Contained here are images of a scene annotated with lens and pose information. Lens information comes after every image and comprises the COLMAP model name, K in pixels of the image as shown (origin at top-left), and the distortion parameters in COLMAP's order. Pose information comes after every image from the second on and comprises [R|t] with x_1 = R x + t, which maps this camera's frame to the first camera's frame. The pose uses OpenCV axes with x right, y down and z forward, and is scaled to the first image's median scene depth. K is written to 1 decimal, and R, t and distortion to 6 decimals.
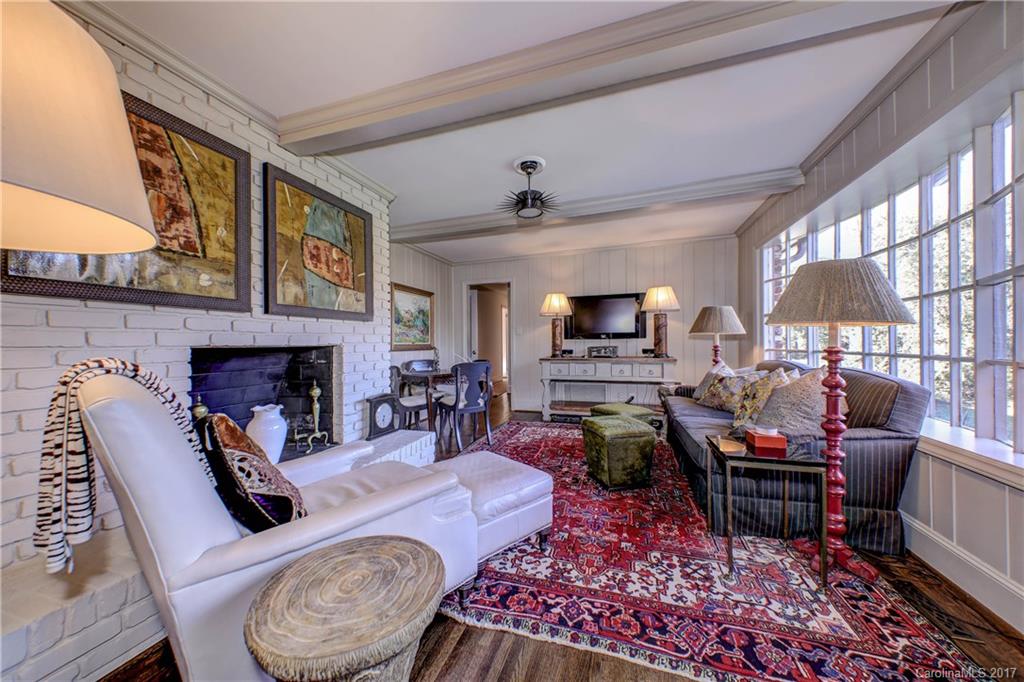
lens RADIAL K [[354.1, 0, 508.9], [0, 354.1, 335.3], [0, 0, 1]] dist [0.000604, -0.000046]
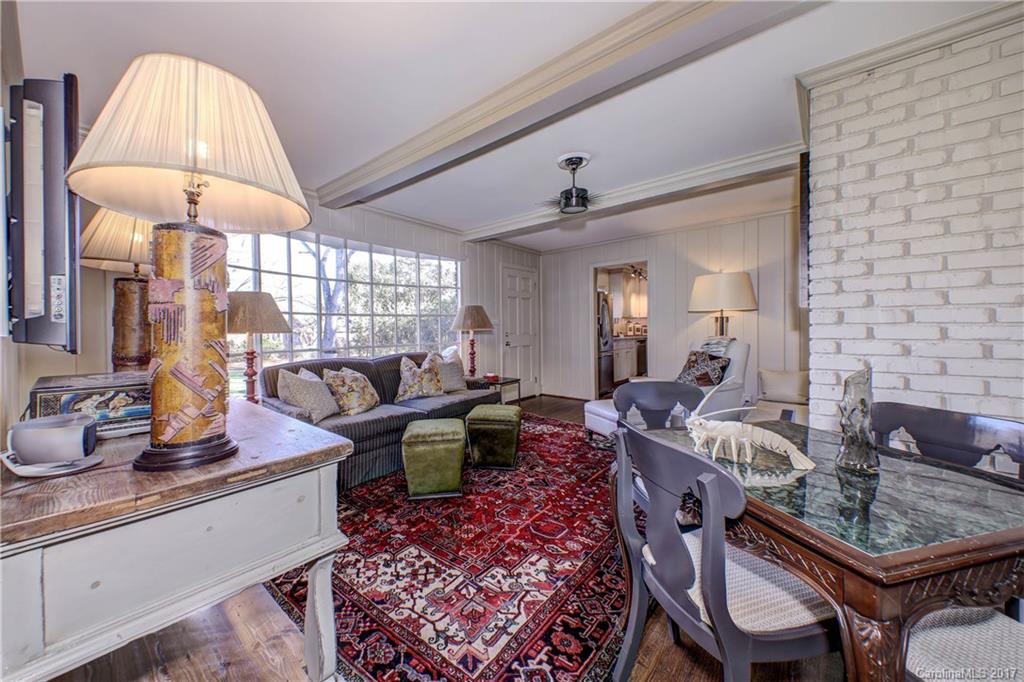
lens RADIAL K [[354.1, 0, 508.9], [0, 354.1, 335.3], [0, 0, 1]] dist [0.000604, -0.000046]
pose [[-0.938455, 0.004675, 0.345370, -0.097181], [0.005347, 0.999985, 0.000993, 0.022818], [-0.345360, 0.002778, -0.938466, 1.868028]]
